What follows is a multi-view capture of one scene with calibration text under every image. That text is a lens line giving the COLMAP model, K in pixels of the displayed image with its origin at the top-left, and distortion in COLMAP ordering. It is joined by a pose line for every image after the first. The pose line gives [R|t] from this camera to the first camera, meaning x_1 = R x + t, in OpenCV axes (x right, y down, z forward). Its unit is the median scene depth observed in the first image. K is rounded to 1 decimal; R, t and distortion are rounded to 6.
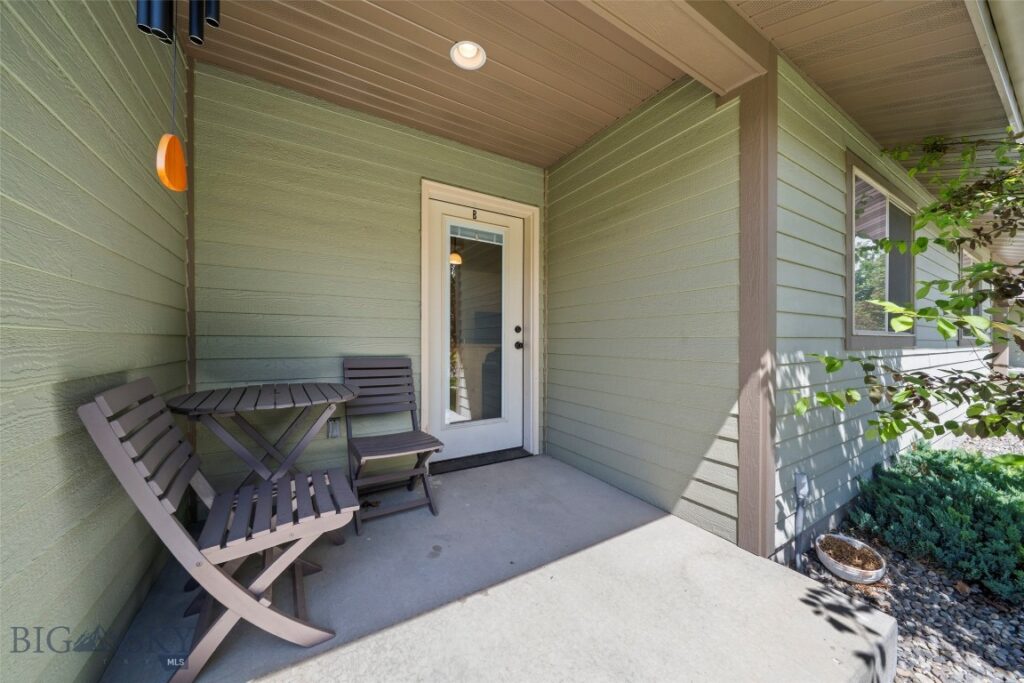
lens RADIAL K [[350.7, 0, 511.8], [0, 350.7, 338.6], [0, 0, 1]] dist [-0.006833, 0.000046]
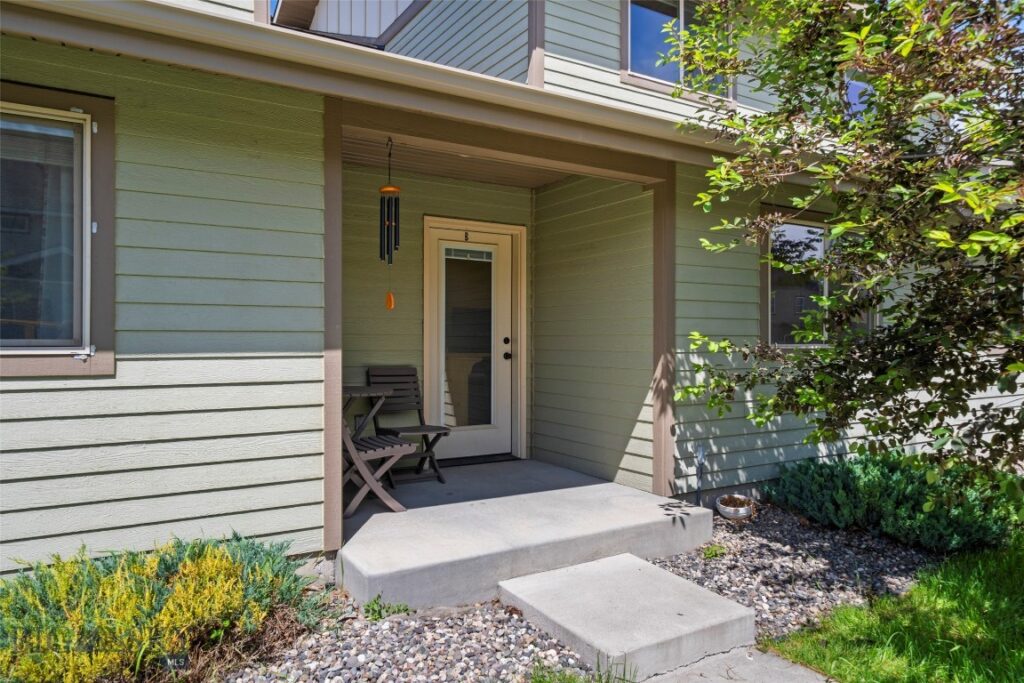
lens RADIAL K [[680.0, 0, 512.0], [0, 680.0, 341.5], [0, 0, 1]] dist [-0.007022, -0.002118]
pose [[0.999955, -0.000120, 0.009446, 0.014526], [0.000014, 0.999936, 0.011277, -0.048335], [-0.009446, -0.011276, 0.999892, -1.071565]]
